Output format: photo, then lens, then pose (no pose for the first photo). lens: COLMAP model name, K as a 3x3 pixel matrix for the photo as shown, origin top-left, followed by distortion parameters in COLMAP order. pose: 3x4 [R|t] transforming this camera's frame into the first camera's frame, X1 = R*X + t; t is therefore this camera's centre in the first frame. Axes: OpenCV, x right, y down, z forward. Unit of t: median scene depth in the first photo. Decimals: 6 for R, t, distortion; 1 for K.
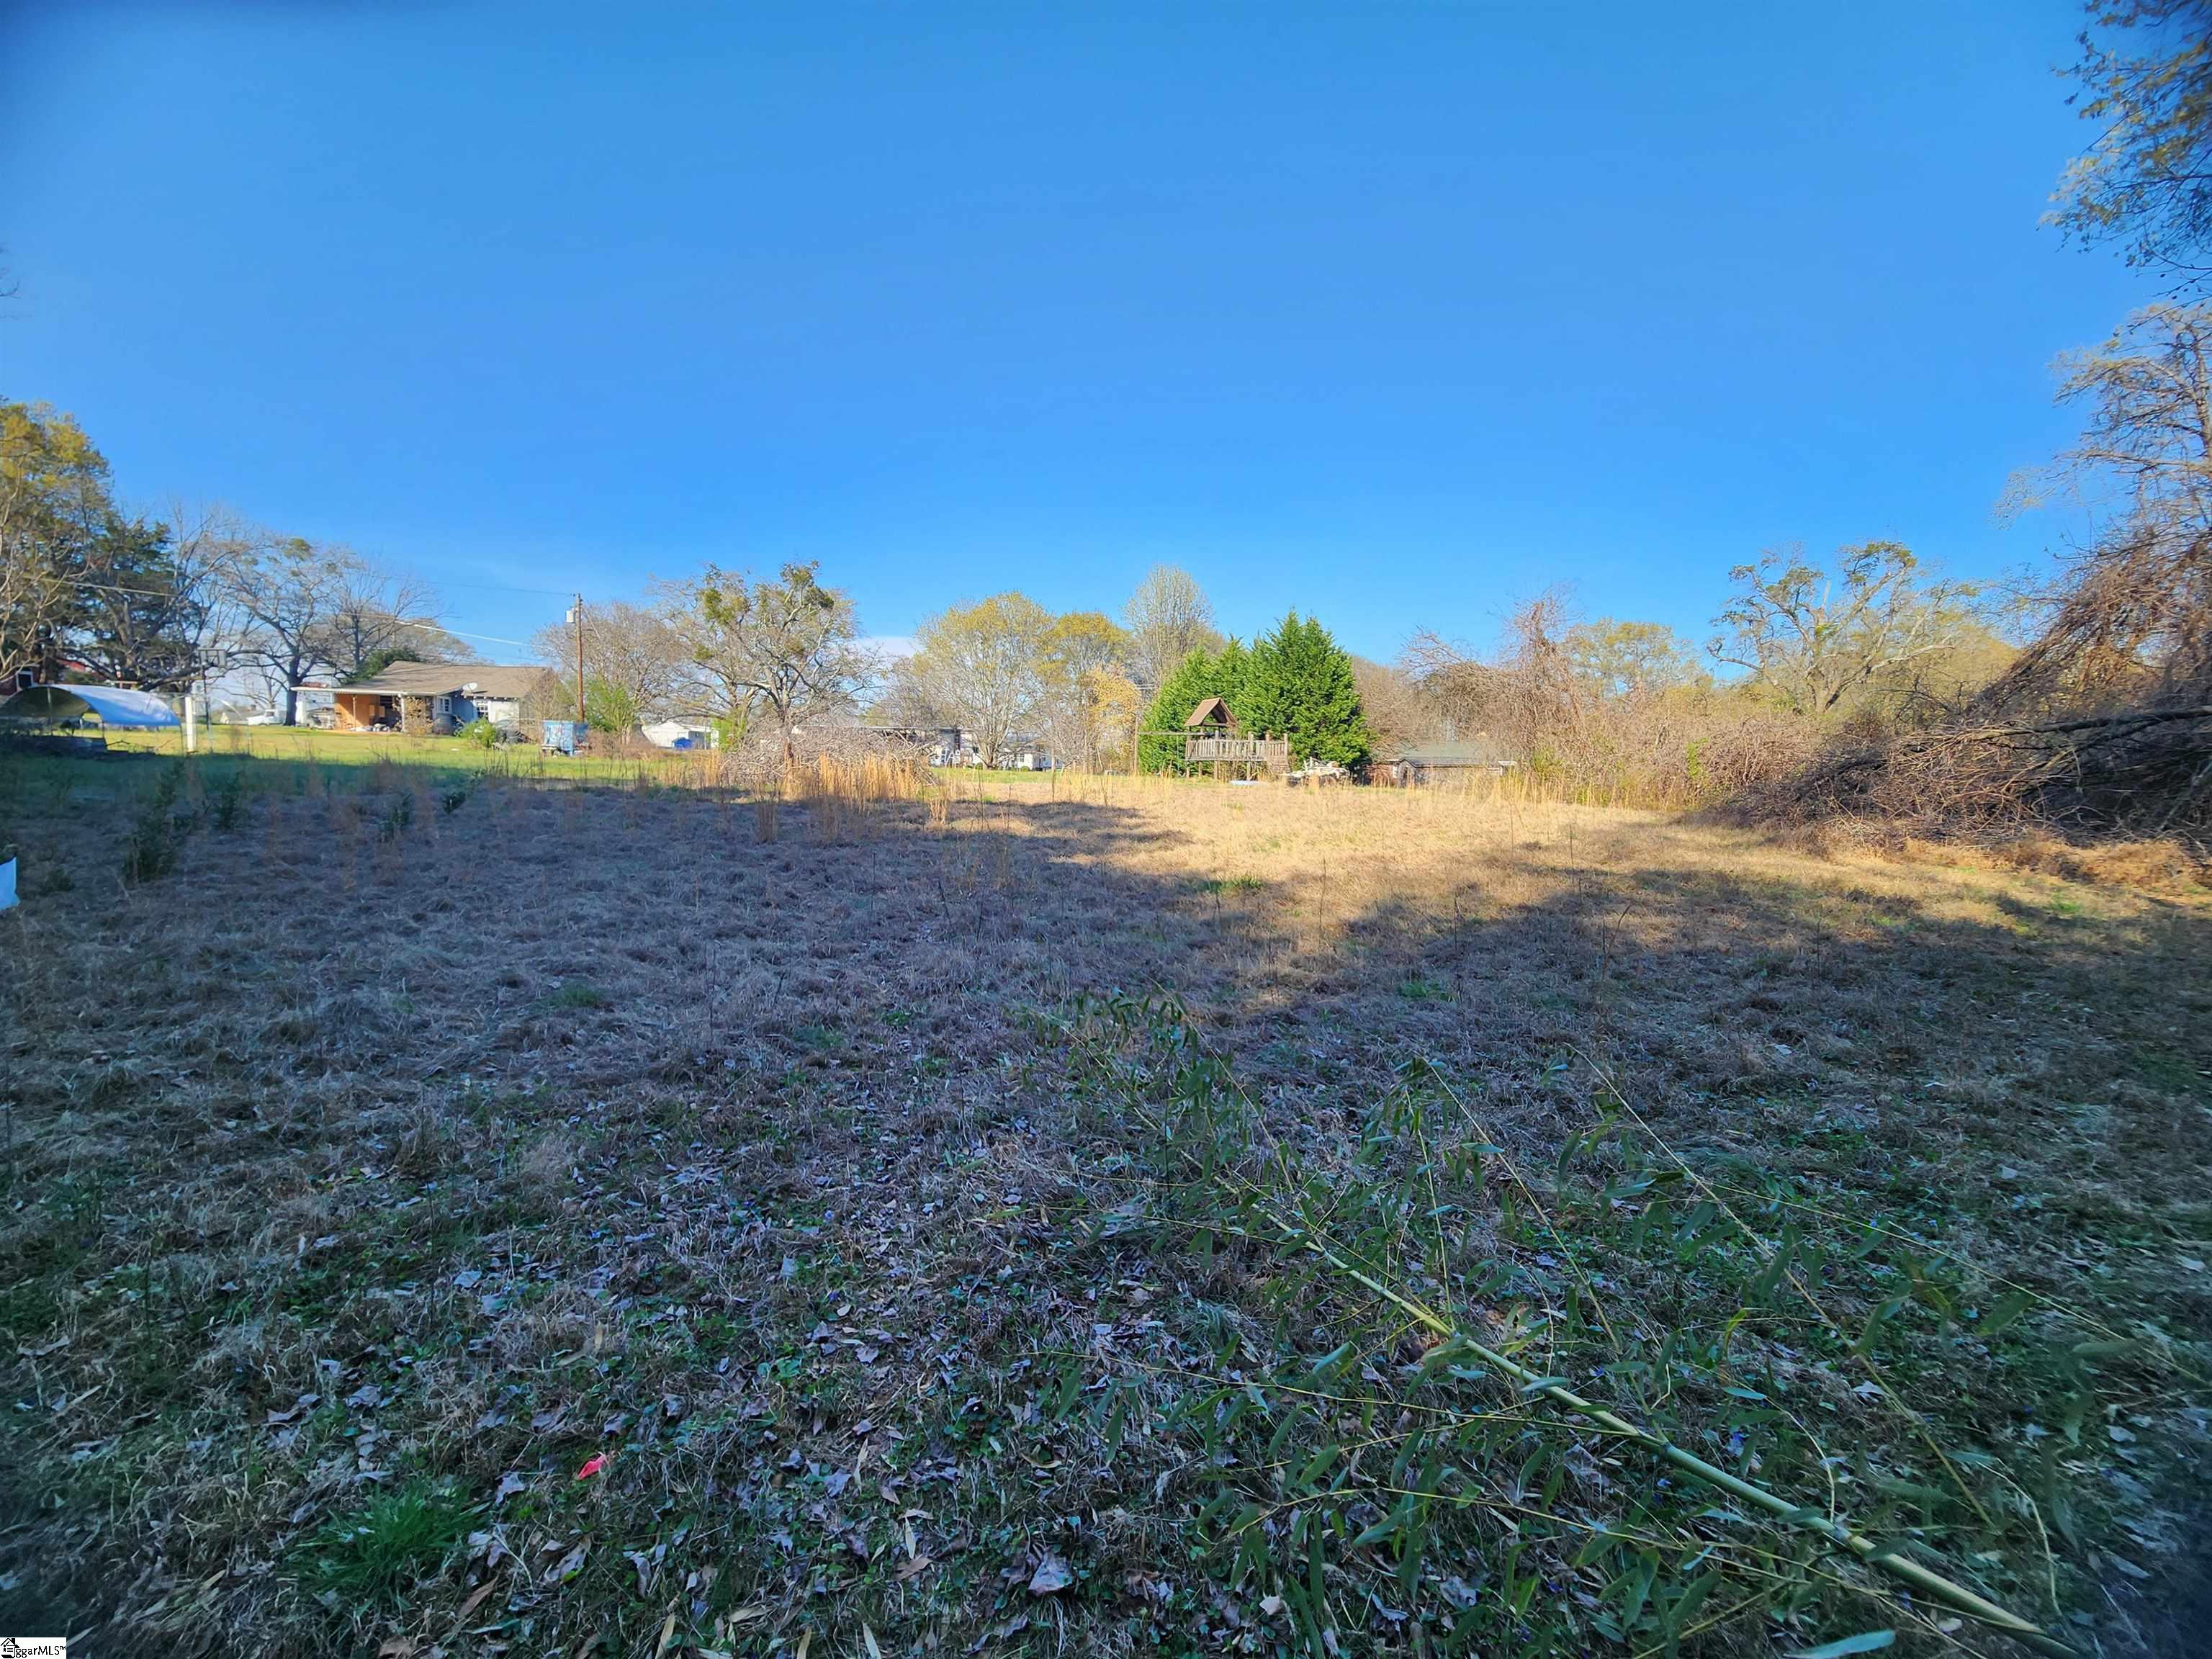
lens RADIAL K [[895.7, 0, 1106.0], [0, 895.7, 829.5], [0, 0, 1]] dist [0.000164, 0.000208]
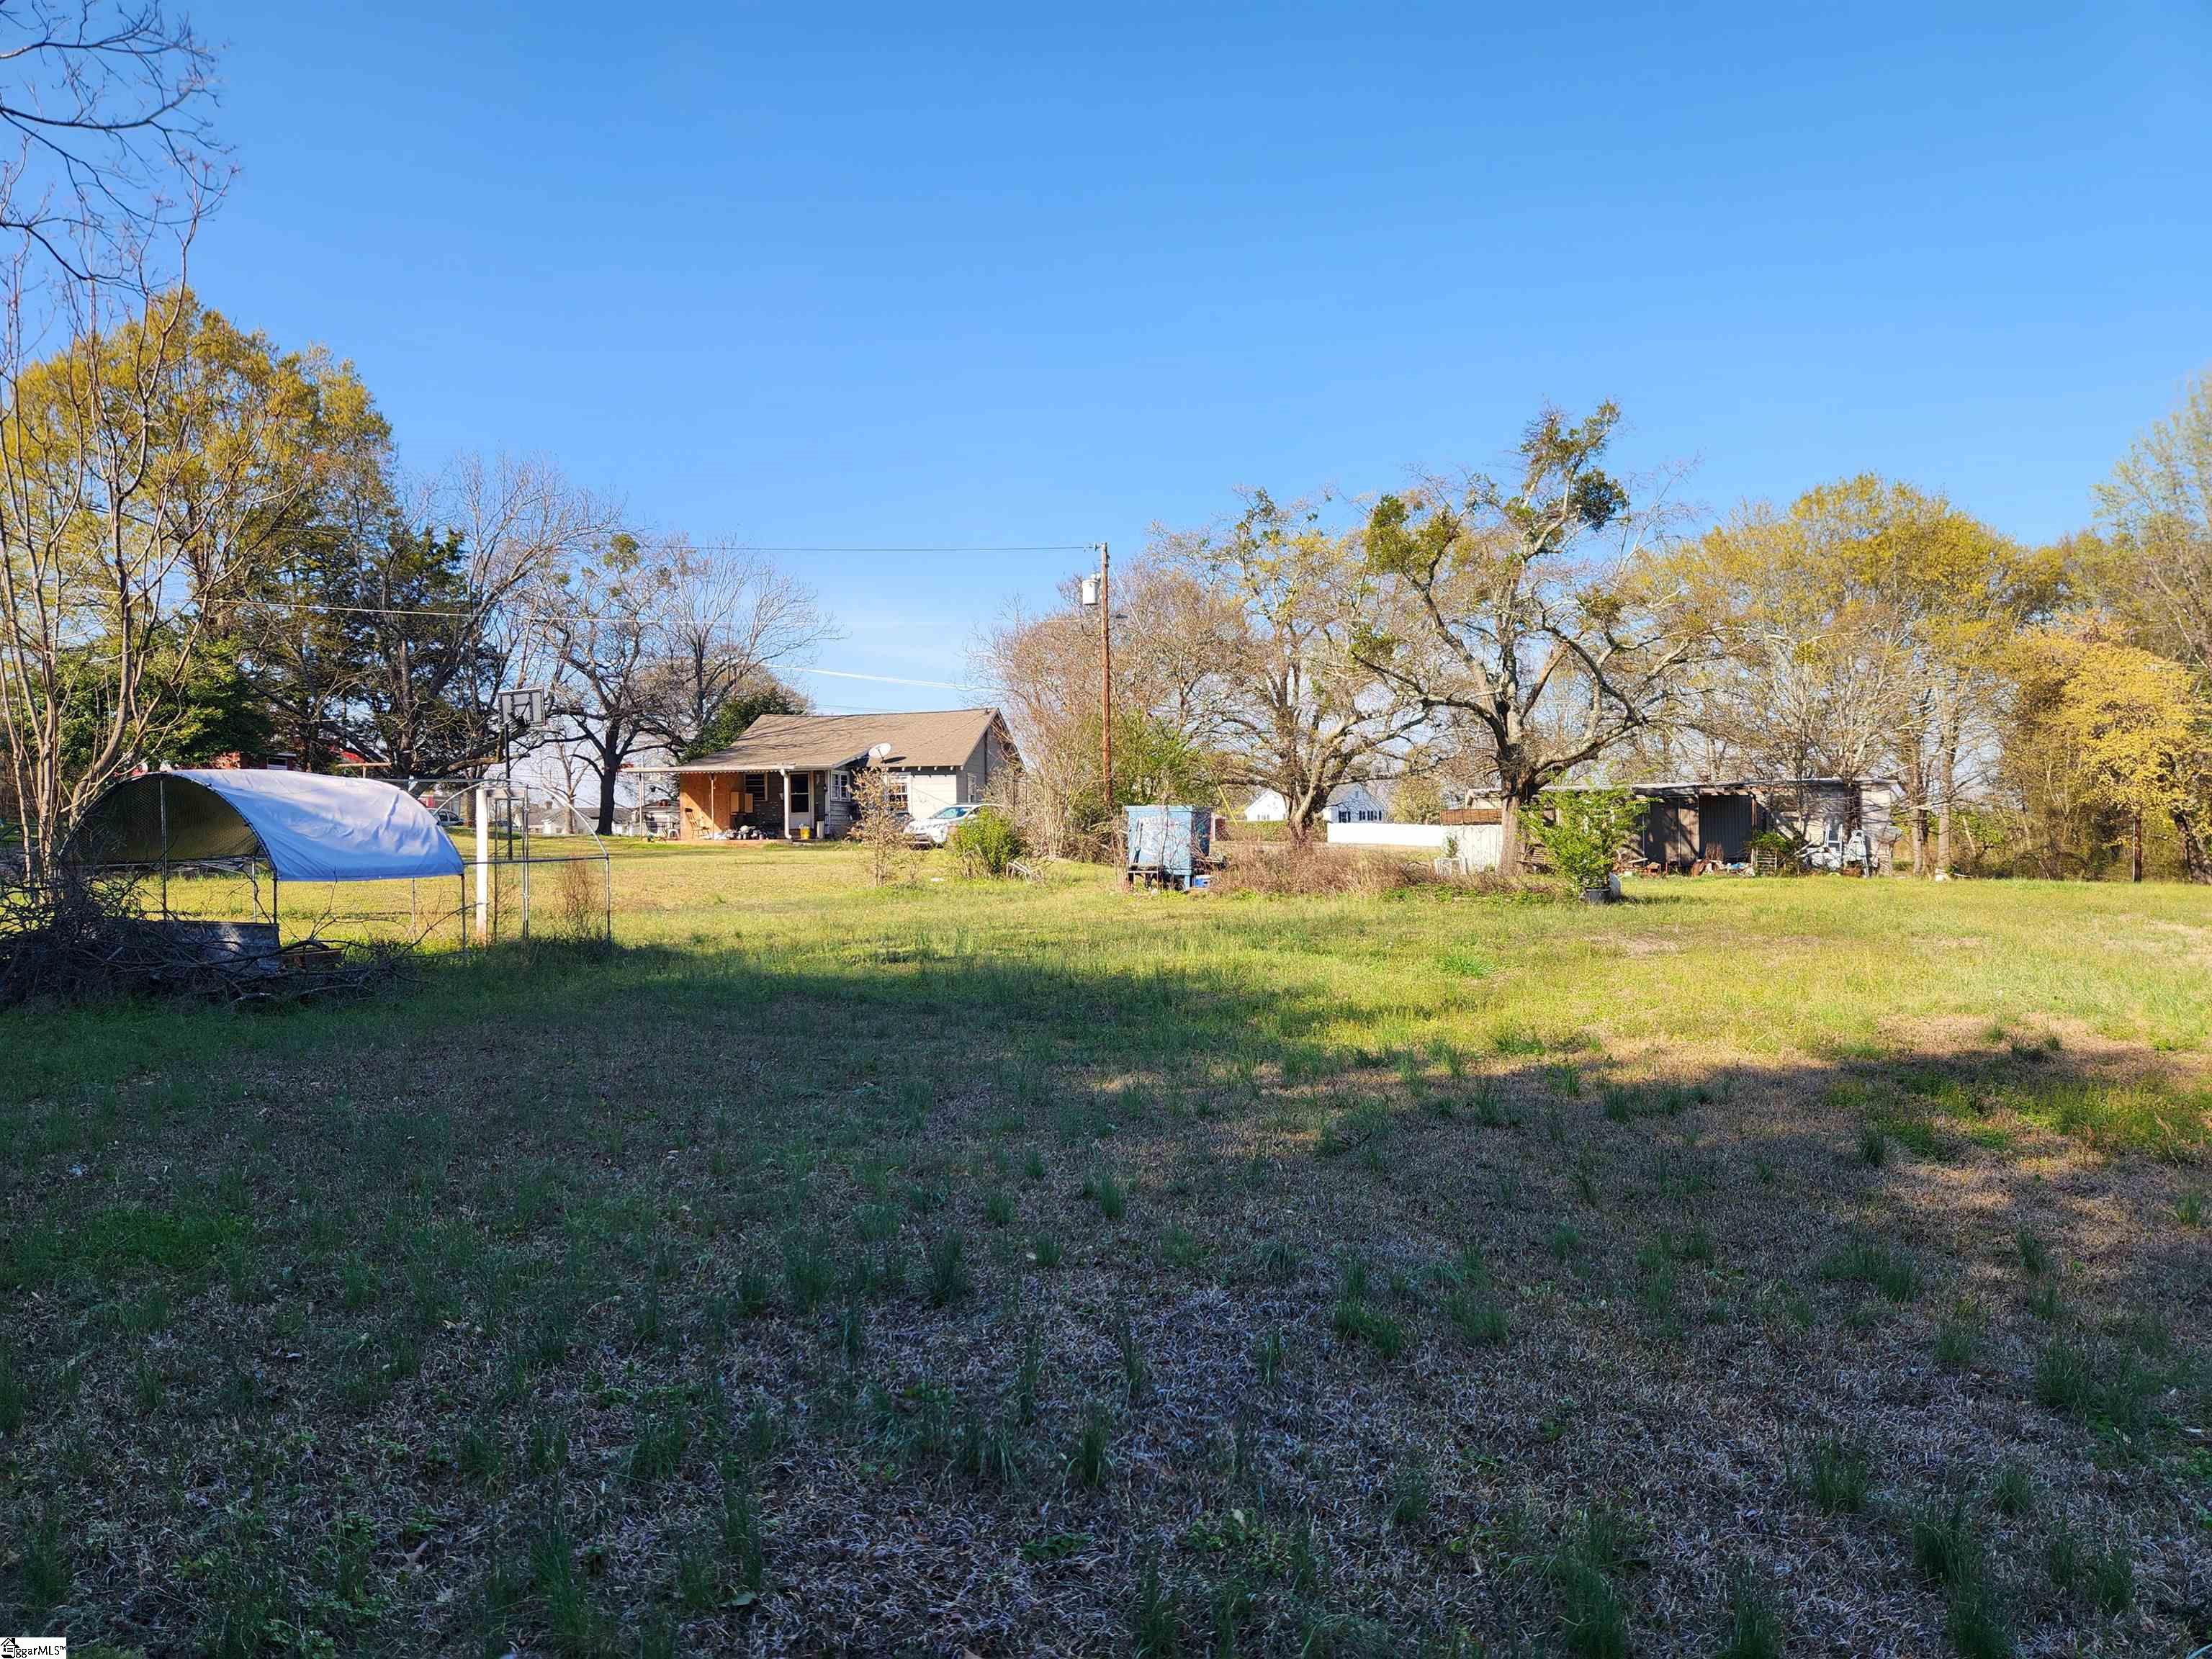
lens RADIAL K [[1439.2, 0, 1106.0], [0, 1439.2, 829.5], [0, 0, 1]] dist [0.044285, -0.045990]
pose [[0.925840, -0.039644, -0.375830, -0.250438], [0.007417, 0.996197, -0.086812, -0.034026], [0.377842, 0.077586, 0.922614, 0.244216]]
